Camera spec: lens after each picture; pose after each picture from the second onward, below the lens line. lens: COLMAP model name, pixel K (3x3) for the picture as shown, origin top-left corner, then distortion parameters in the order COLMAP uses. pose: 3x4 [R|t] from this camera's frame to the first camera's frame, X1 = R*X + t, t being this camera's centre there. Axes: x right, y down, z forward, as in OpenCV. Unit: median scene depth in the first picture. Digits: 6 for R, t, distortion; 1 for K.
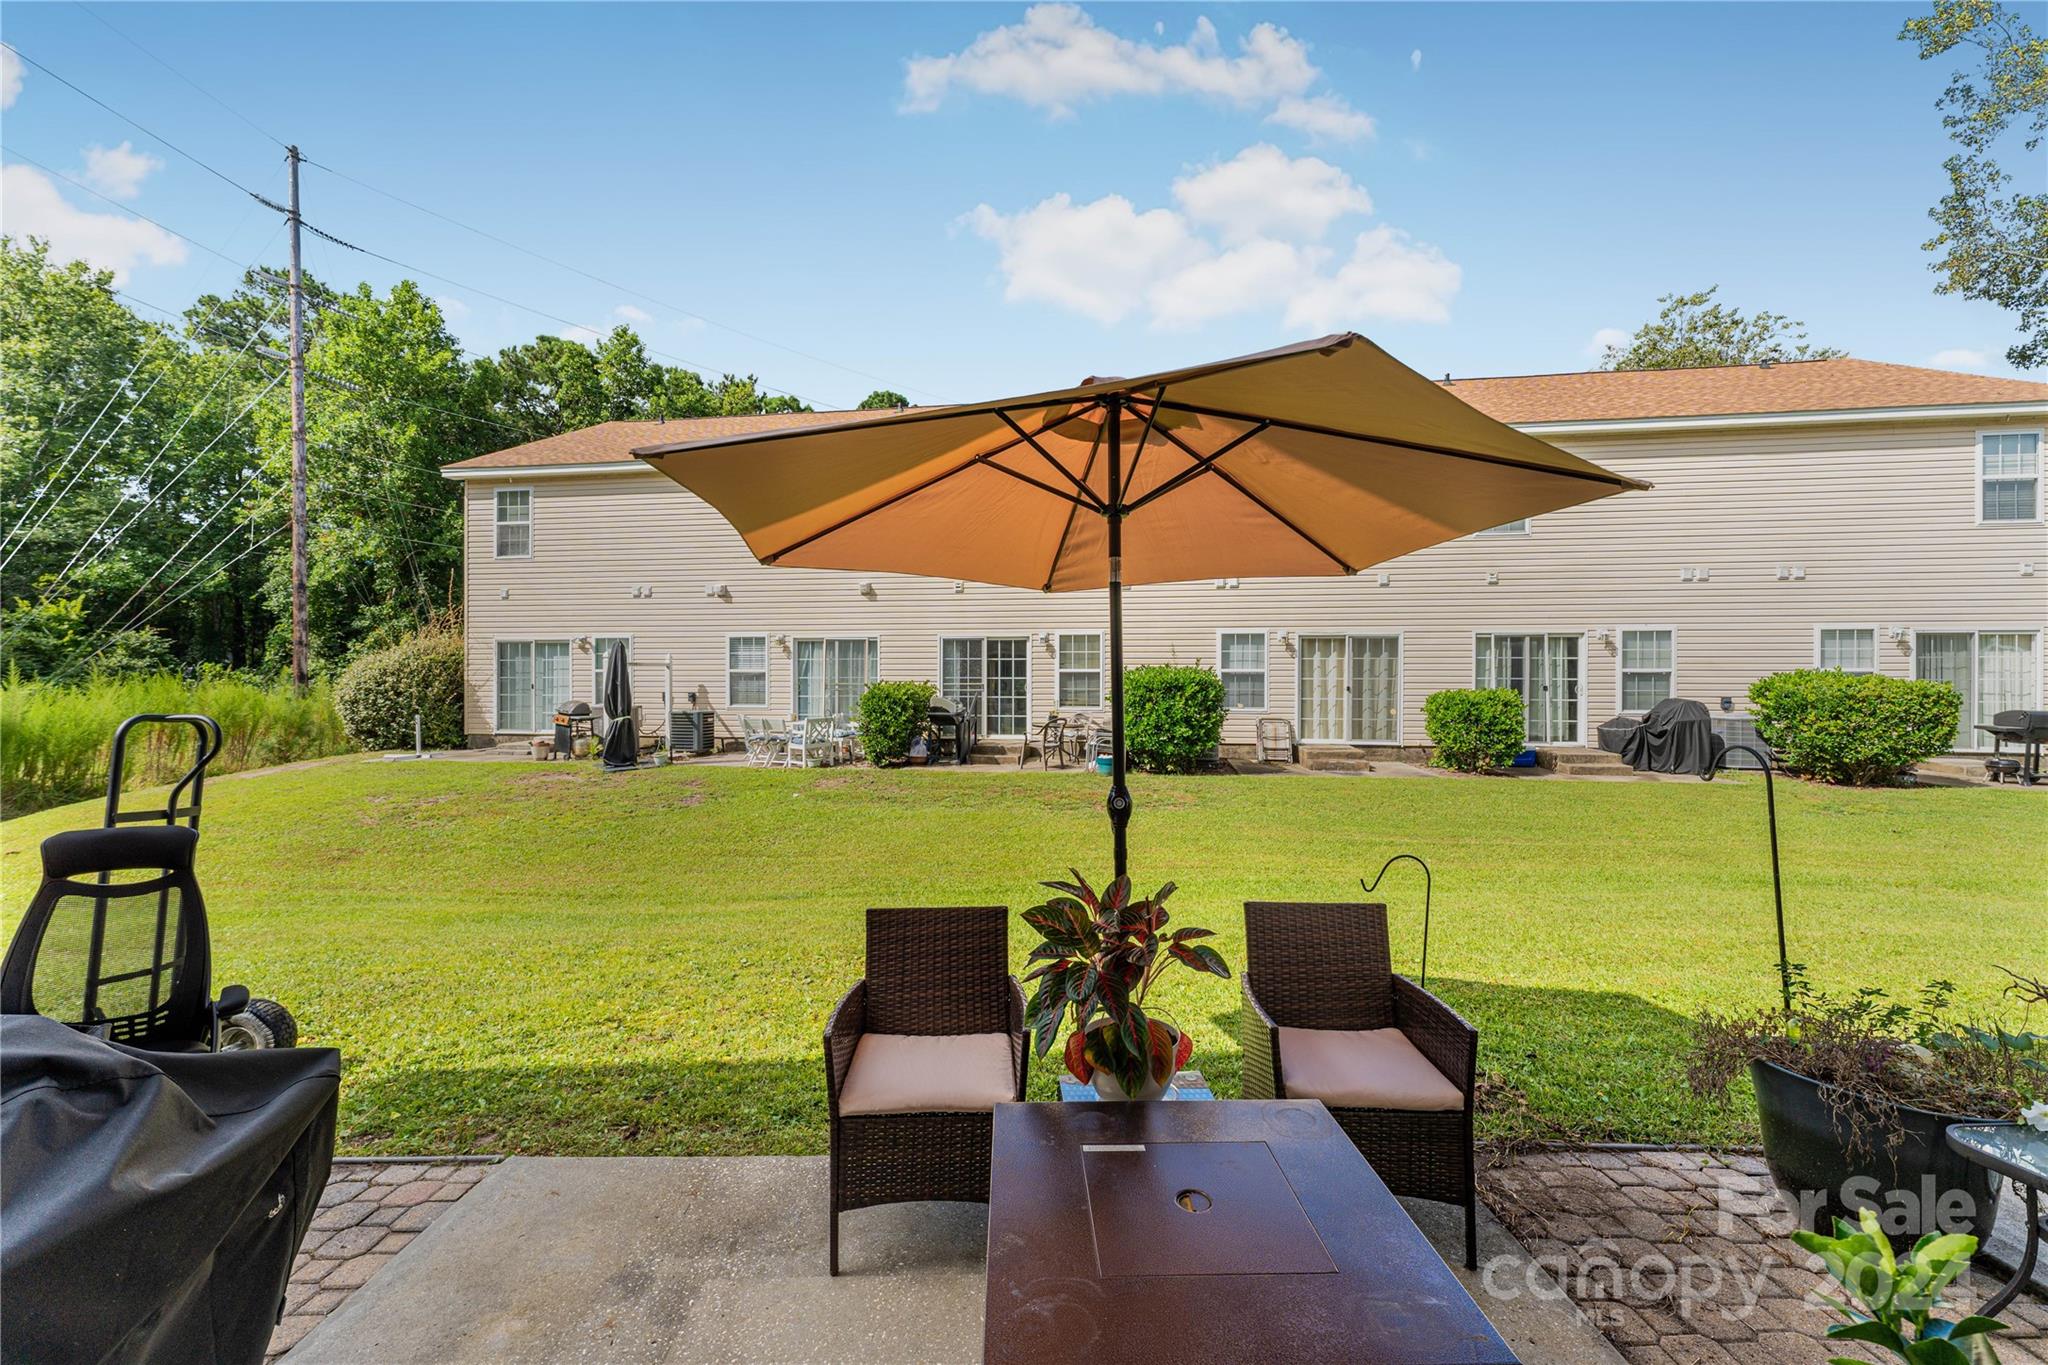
lens RADIAL K [[814.6, 0, 1022.4], [0, 814.6, 677.5], [0, 0, 1]] dist [0.001330, -0.001006]
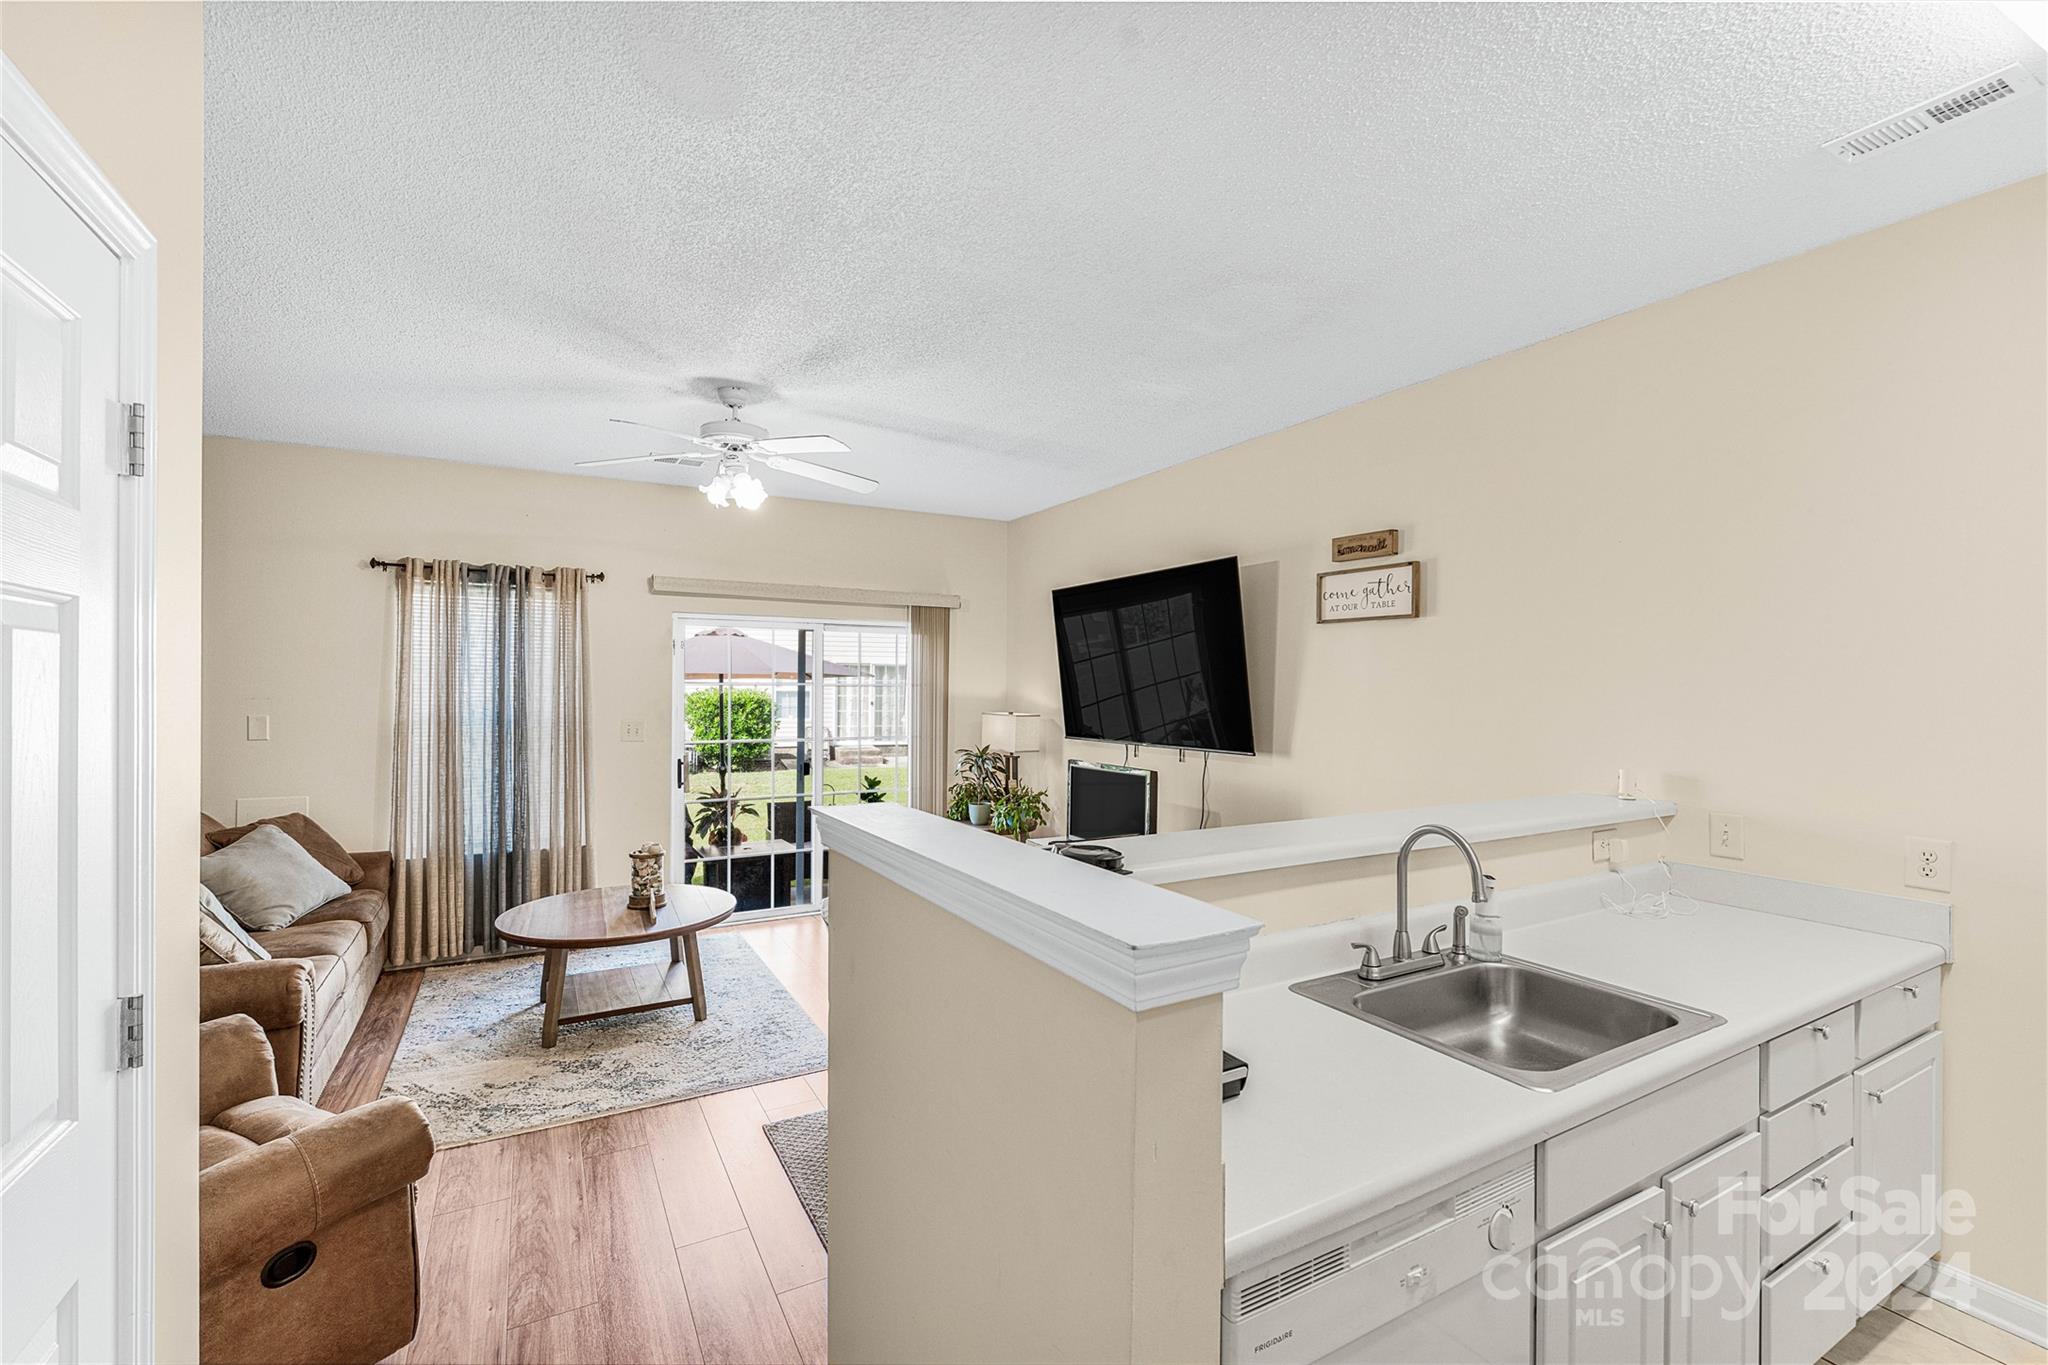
lens RADIAL K [[893.9, 0, 1036.7], [0, 893.9, 683.2], [0, 0, 1]] dist [-0.001832, 0.000593]
pose [[0.872420, 0.002768, 0.488749, -0.082431], [-0.007109, 0.999950, 0.007025, -0.031331], [-0.488705, -0.009603, 0.872396, -0.417453]]
